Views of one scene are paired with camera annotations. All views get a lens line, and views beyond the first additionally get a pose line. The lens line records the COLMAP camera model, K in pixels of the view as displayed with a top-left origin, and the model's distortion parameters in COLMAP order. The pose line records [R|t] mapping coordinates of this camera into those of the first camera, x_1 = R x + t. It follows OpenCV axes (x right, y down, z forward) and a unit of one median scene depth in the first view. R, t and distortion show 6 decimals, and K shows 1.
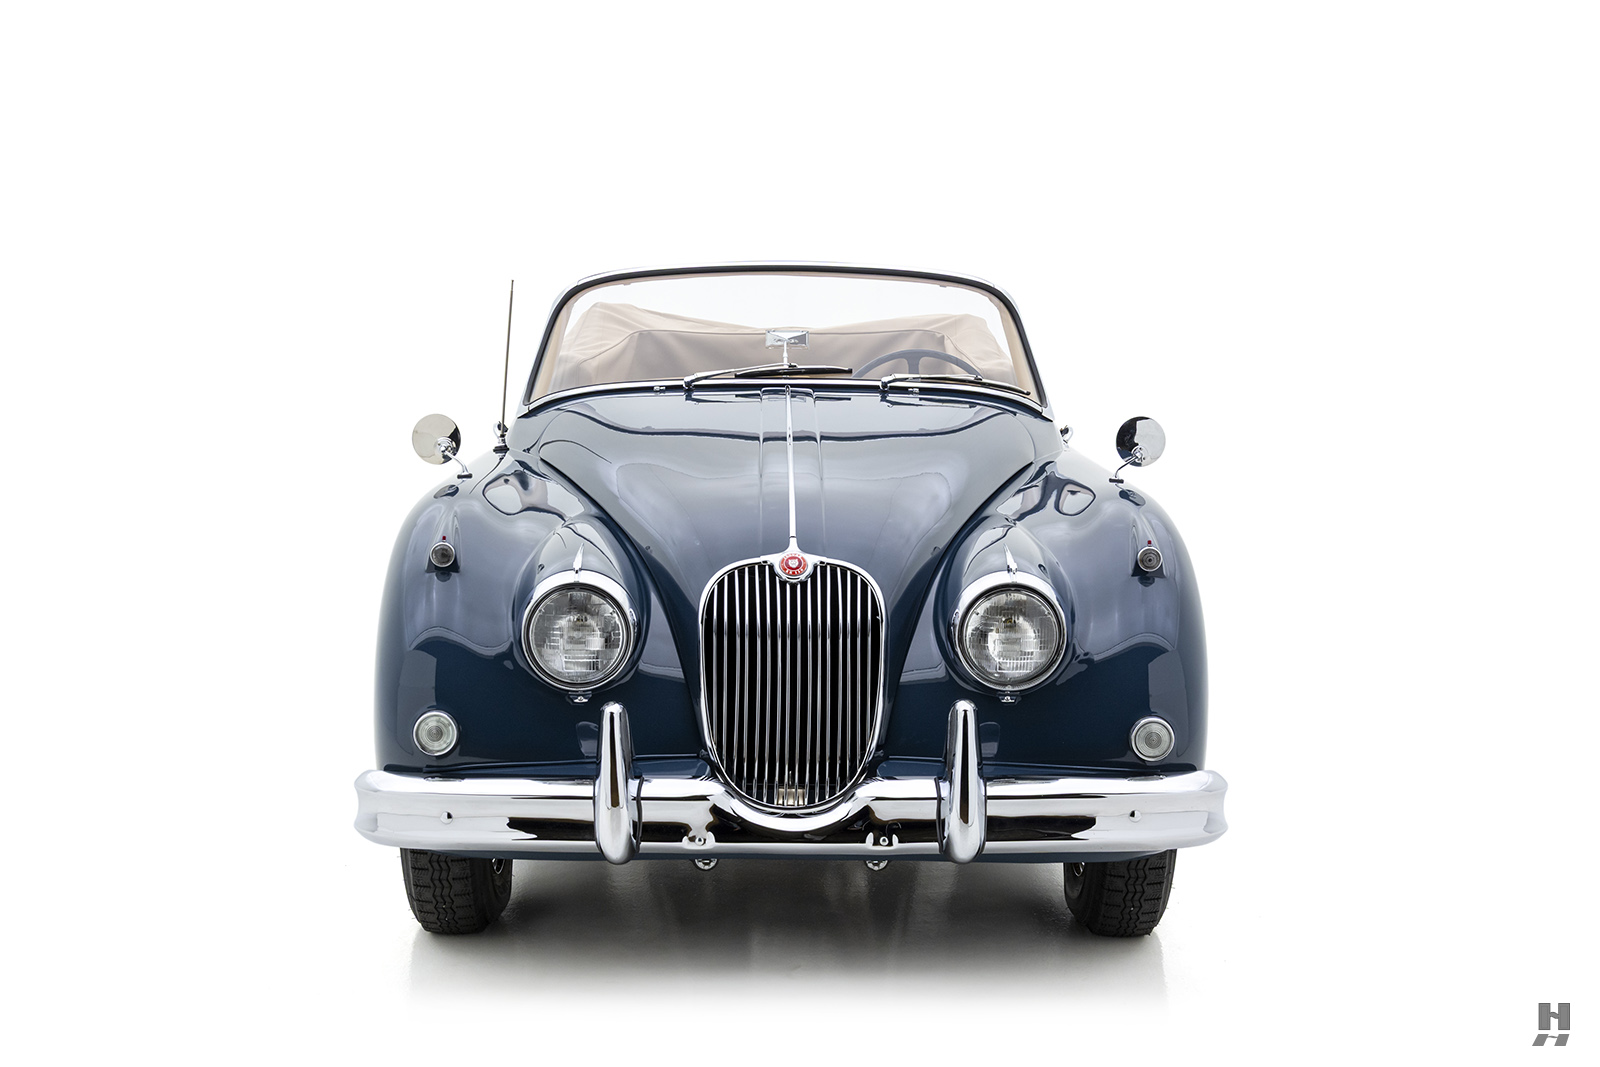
lens RADIAL K [[2768.2, 0, 804.3], [0, 2768.2, 527.8], [0, 0, 1]] dist [0.019533, 0.000000]
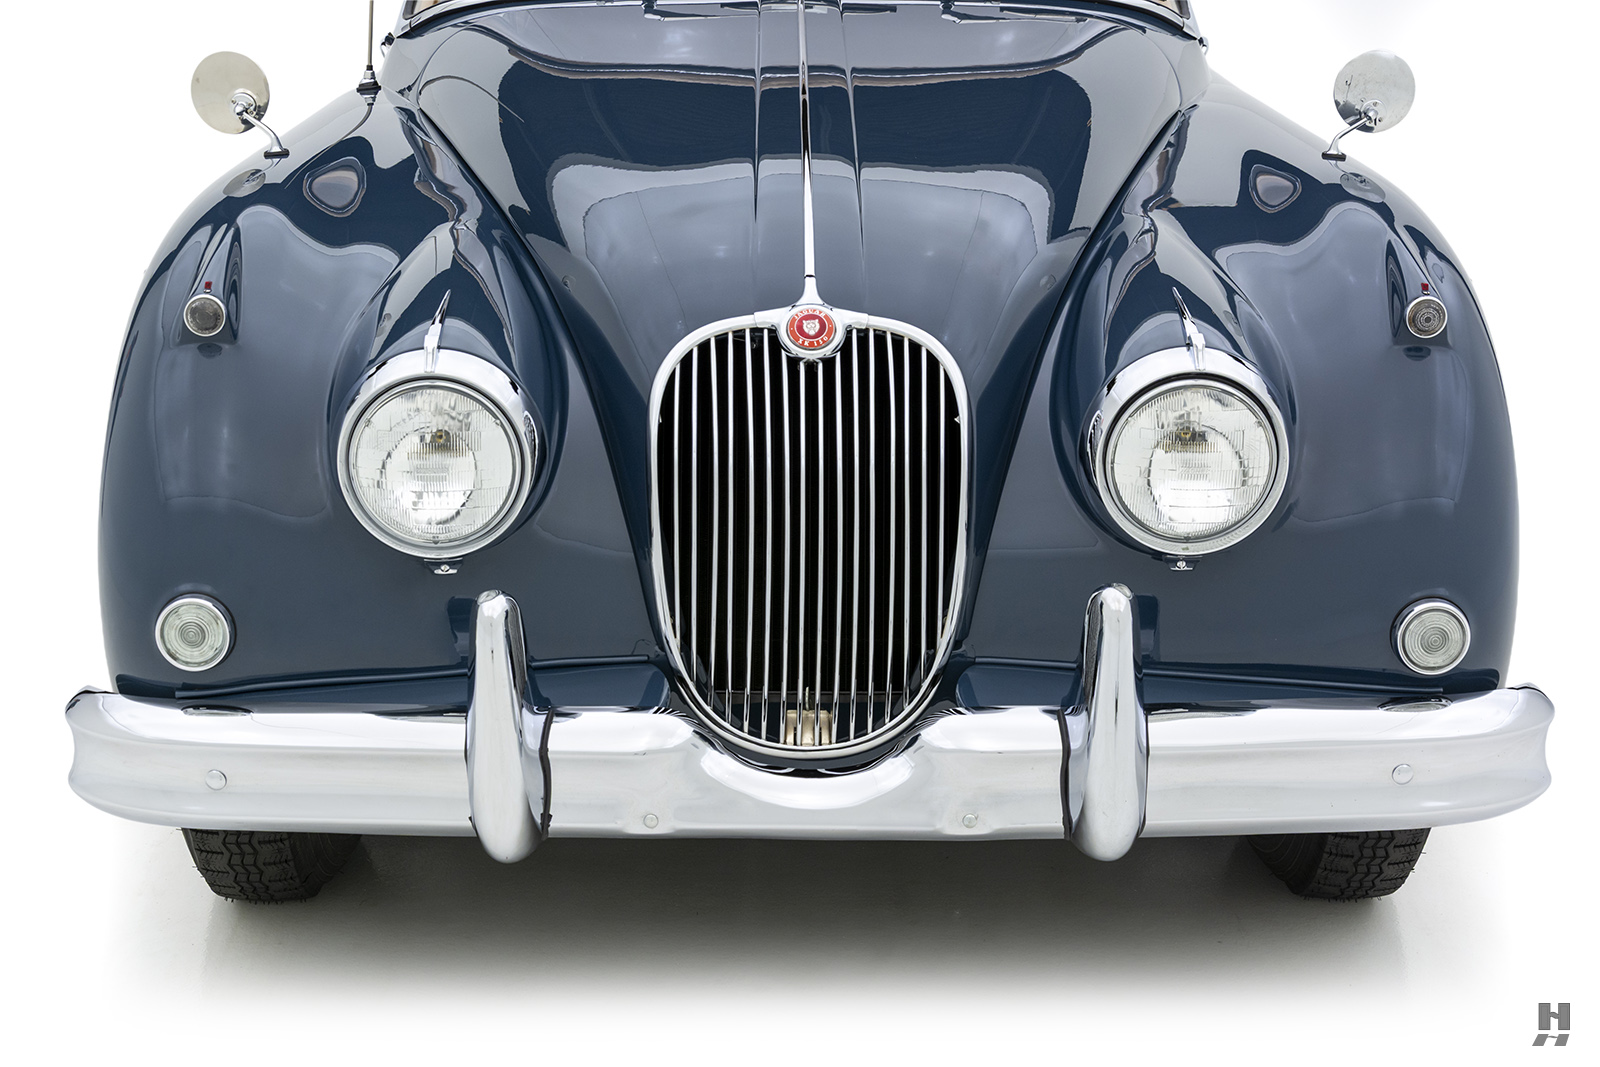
lens RADIAL K [[2768.2, 0, 789.5], [0, 2768.2, 529.7], [0, 0, 1]] dist [0.019533, 0.000000]
pose [[0.999951, -0.002201, -0.009645, -0.003018], [0.003713, 0.987161, 0.159687, -0.038508], [0.009169, -0.159715, 0.987121, 0.427228]]
